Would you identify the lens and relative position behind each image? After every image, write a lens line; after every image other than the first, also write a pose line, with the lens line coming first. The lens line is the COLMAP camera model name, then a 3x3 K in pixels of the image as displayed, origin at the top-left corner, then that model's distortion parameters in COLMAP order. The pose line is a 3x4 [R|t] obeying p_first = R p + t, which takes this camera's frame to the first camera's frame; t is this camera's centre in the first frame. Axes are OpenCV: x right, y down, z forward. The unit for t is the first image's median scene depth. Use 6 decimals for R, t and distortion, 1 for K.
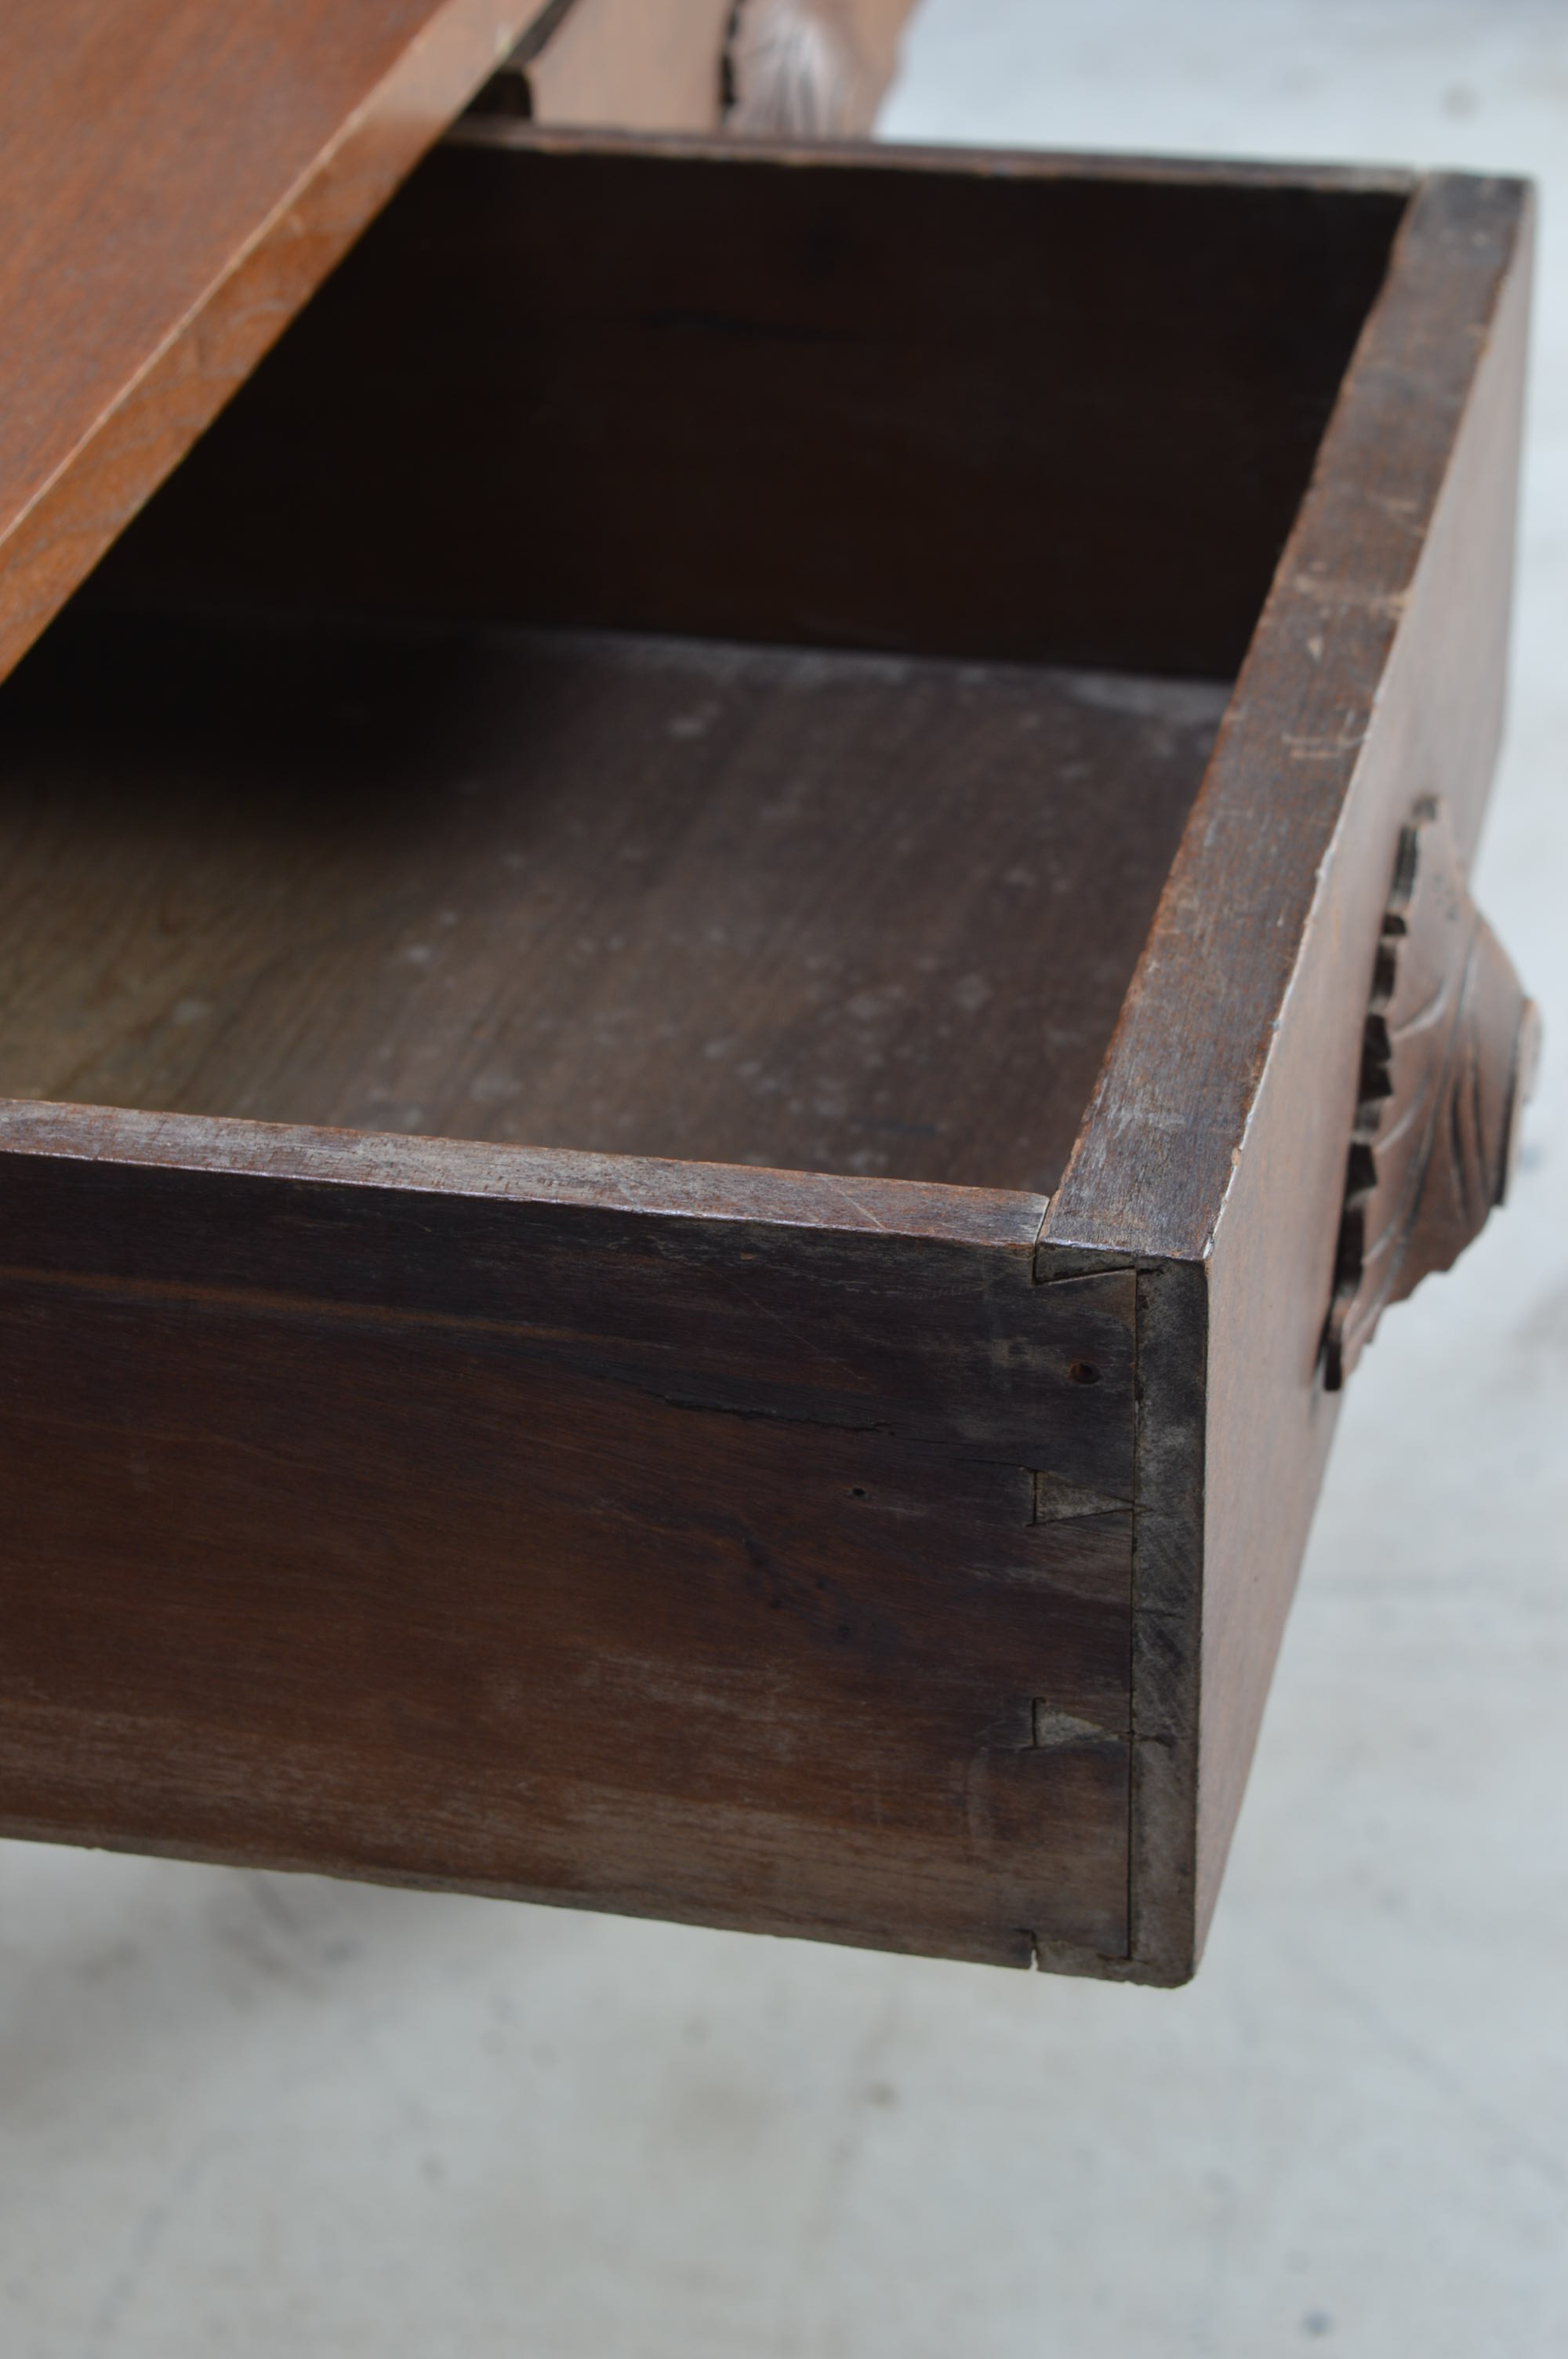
lens RADIAL K [[5323.3, 0, 784.0], [0, 5323.3, 1179.5], [0, 0, 1]] dist [0.103412, 0.093057]
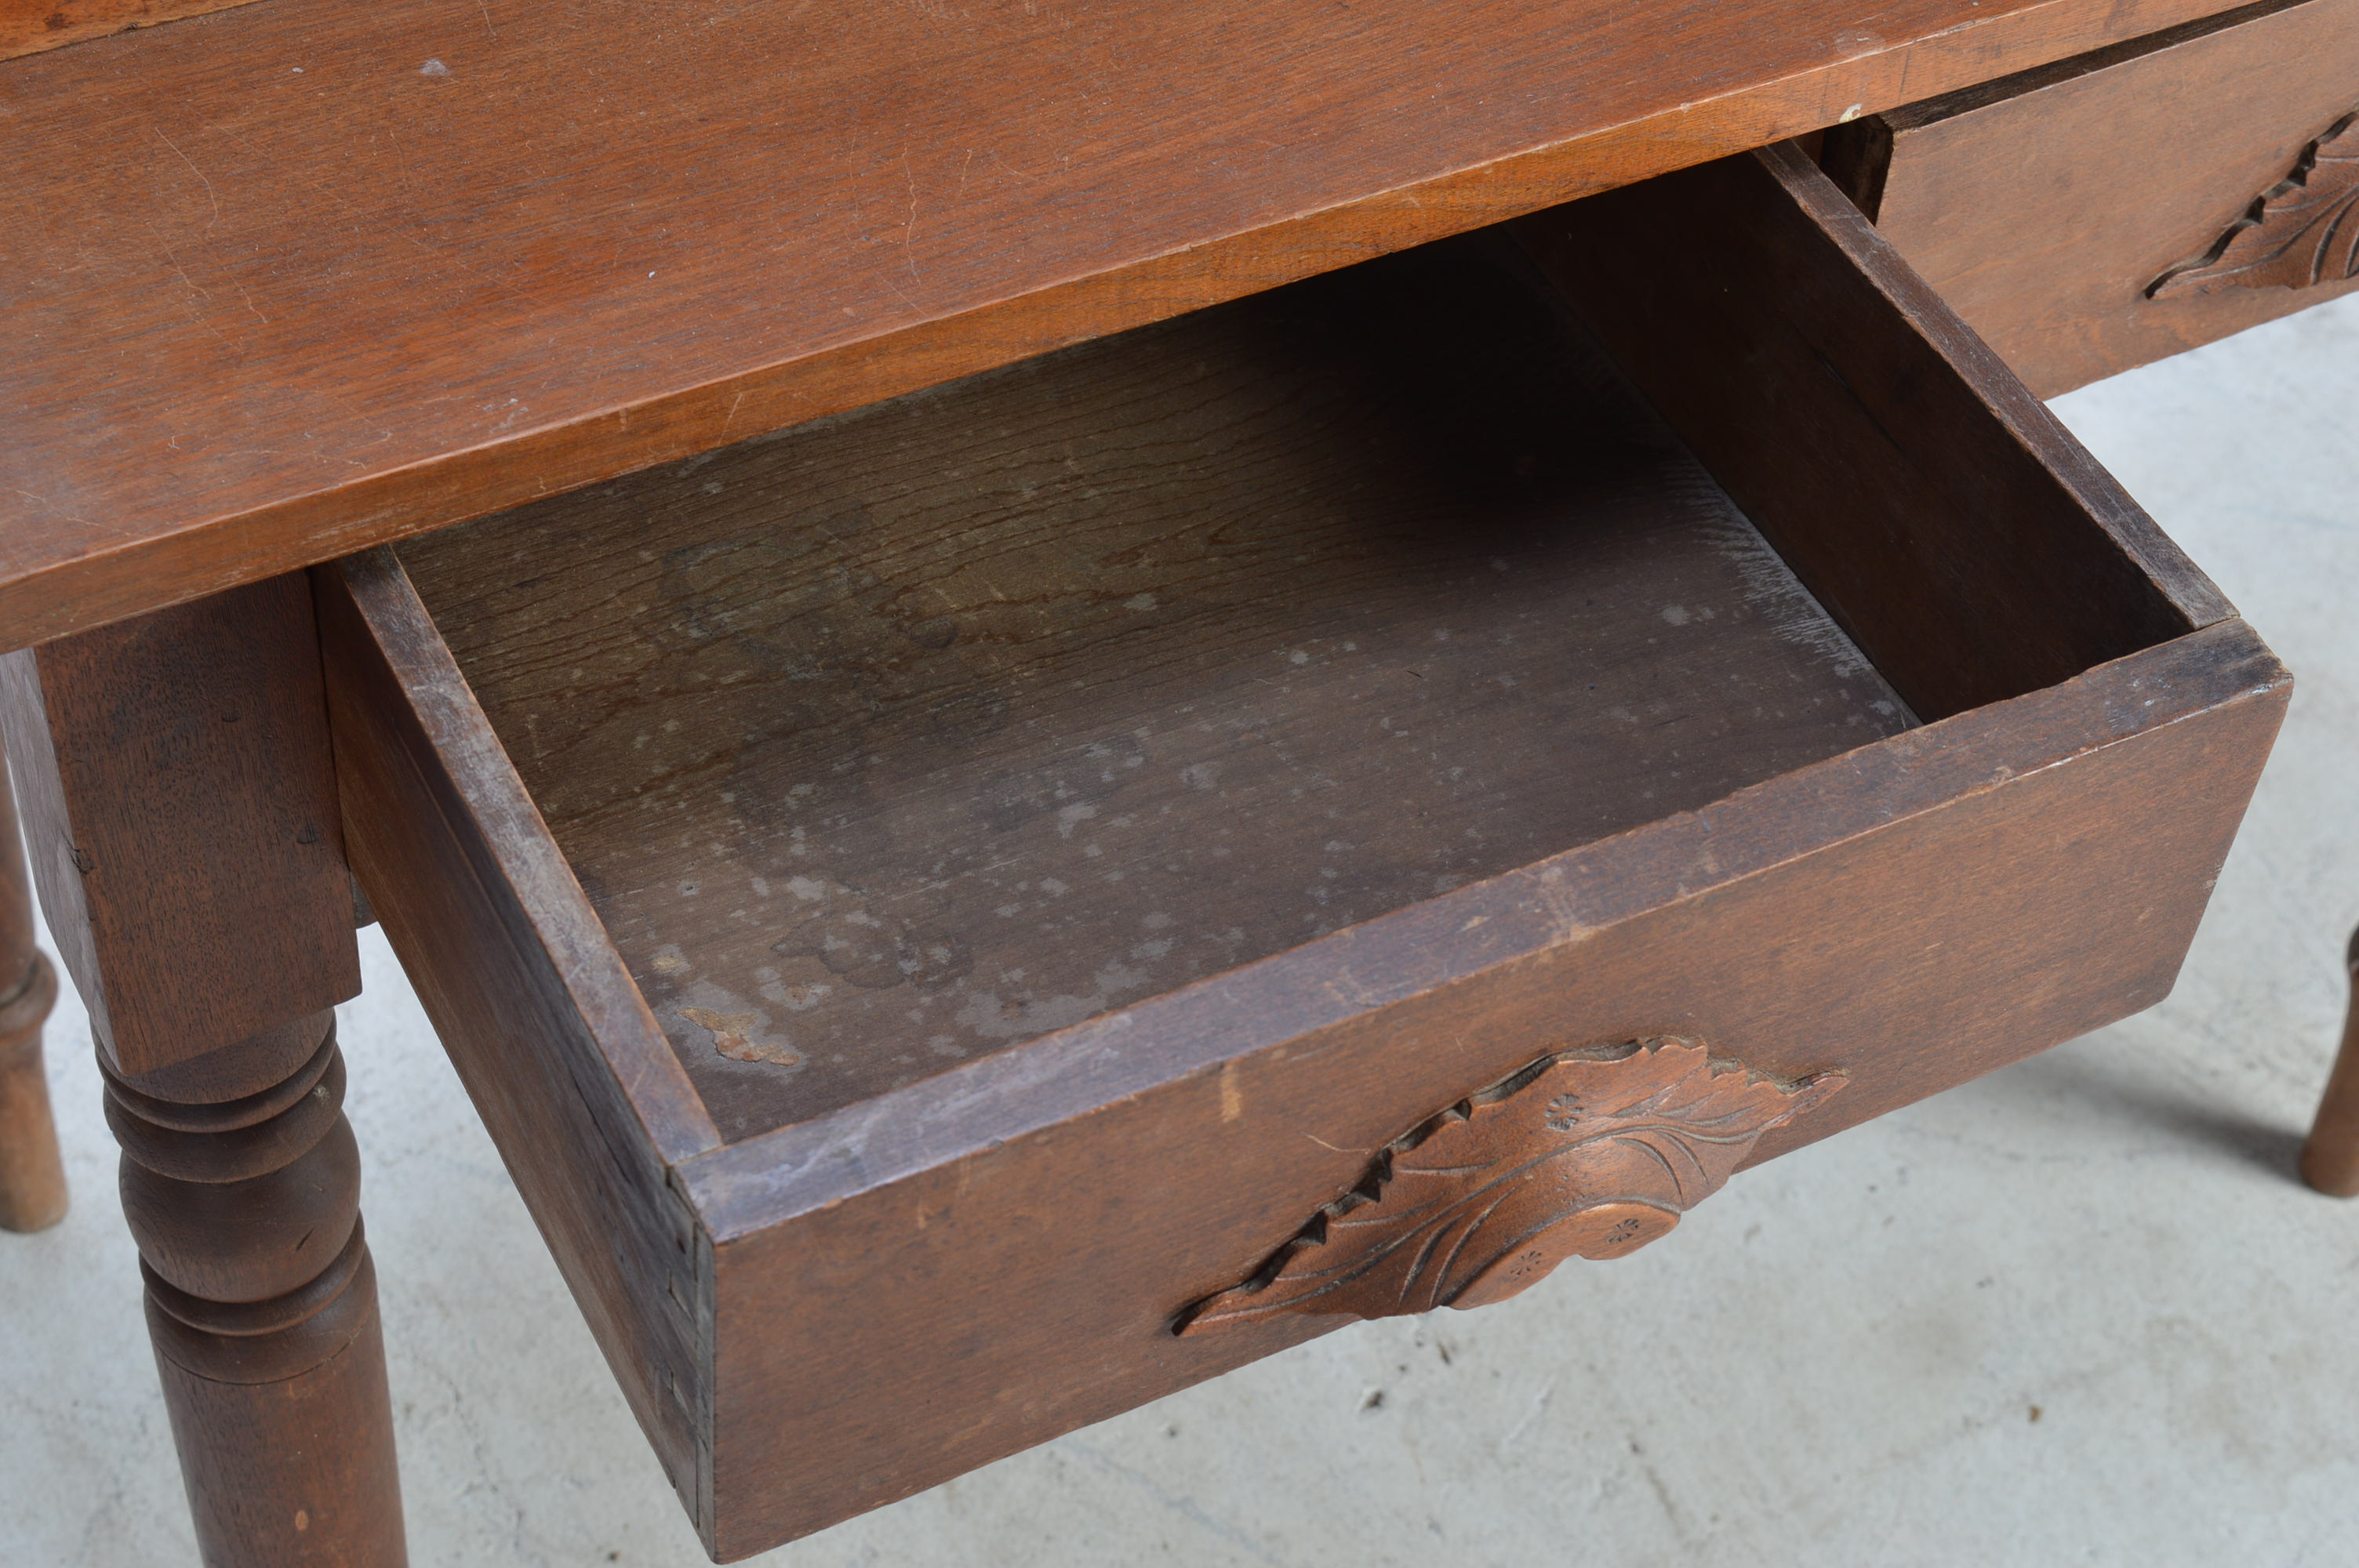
lens RADIAL K [[4228.2, 0, 1179.5], [0, 4228.2, 784.0], [0, 0, 1]] dist [0.002543, 0.006542]
pose [[0.642465, 0.610444, -0.463246, 0.468415], [-0.467139, 0.791185, 0.394723, -0.458787], [0.607470, -0.037195, 0.793471, 0.074983]]
